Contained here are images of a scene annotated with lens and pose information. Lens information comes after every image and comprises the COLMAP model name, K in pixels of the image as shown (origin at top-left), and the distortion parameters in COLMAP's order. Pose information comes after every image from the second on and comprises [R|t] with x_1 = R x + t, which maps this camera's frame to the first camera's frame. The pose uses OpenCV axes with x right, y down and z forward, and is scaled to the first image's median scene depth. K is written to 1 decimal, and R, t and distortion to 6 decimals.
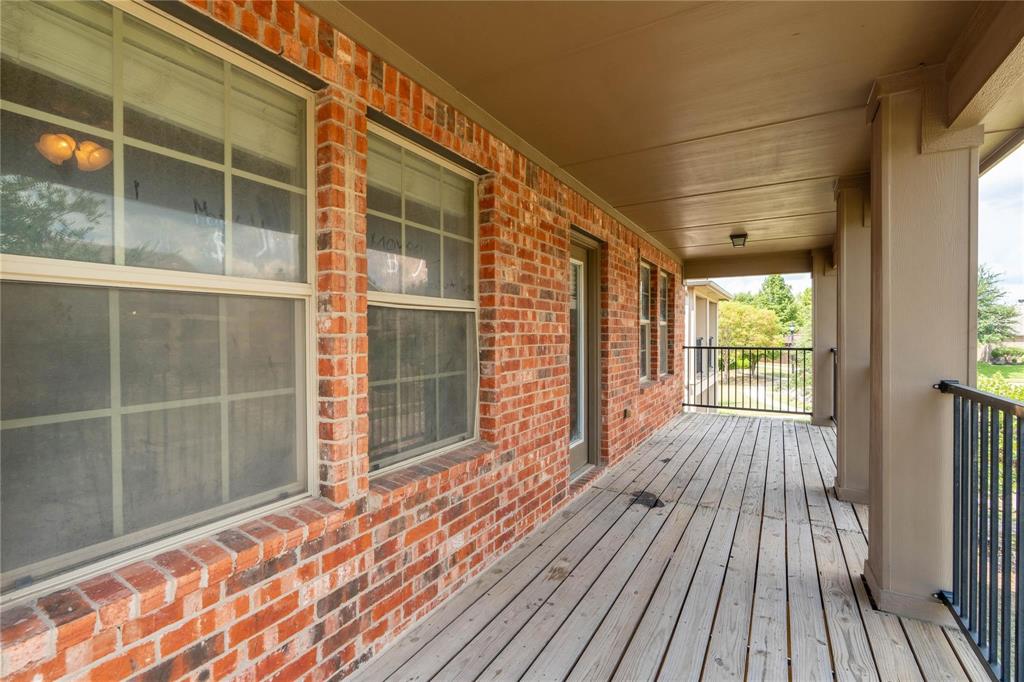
lens RADIAL K [[464.4, 0, 510.8], [0, 464.4, 340.5], [0, 0, 1]] dist [-0.004778, 0.002120]
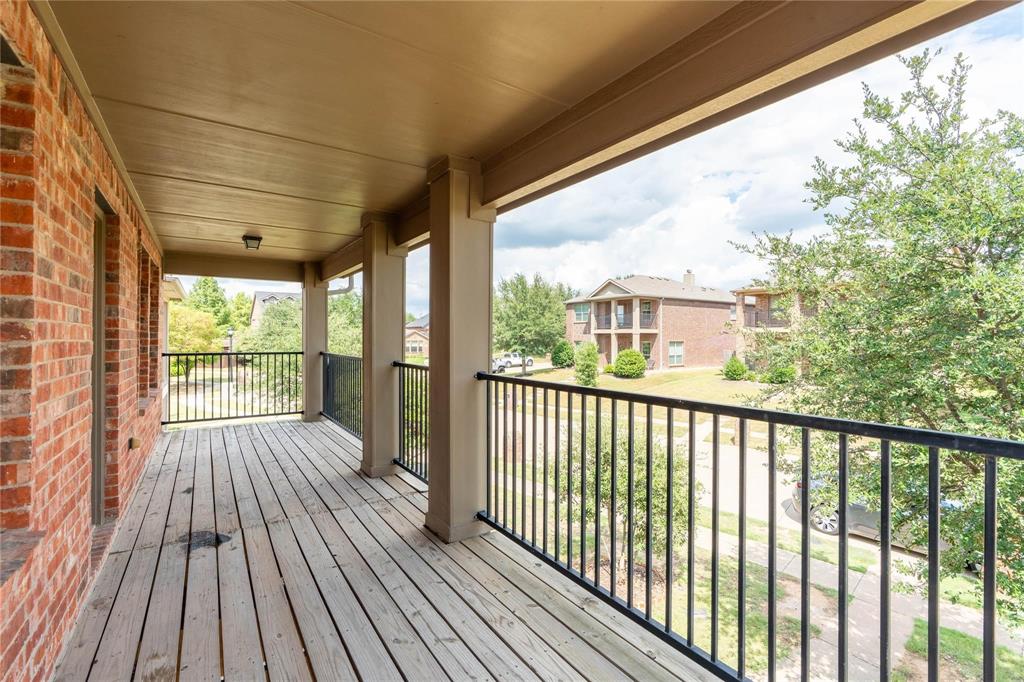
lens RADIAL K [[464.4, 0, 513.6], [0, 464.4, 337.1], [0, 0, 1]] dist [-0.004778, 0.002120]
pose [[0.434132, 0.003643, 0.900842, -0.211543], [0.010023, 0.999910, -0.008874, -0.006289], [-0.900794, 0.012882, 0.434056, 0.135412]]
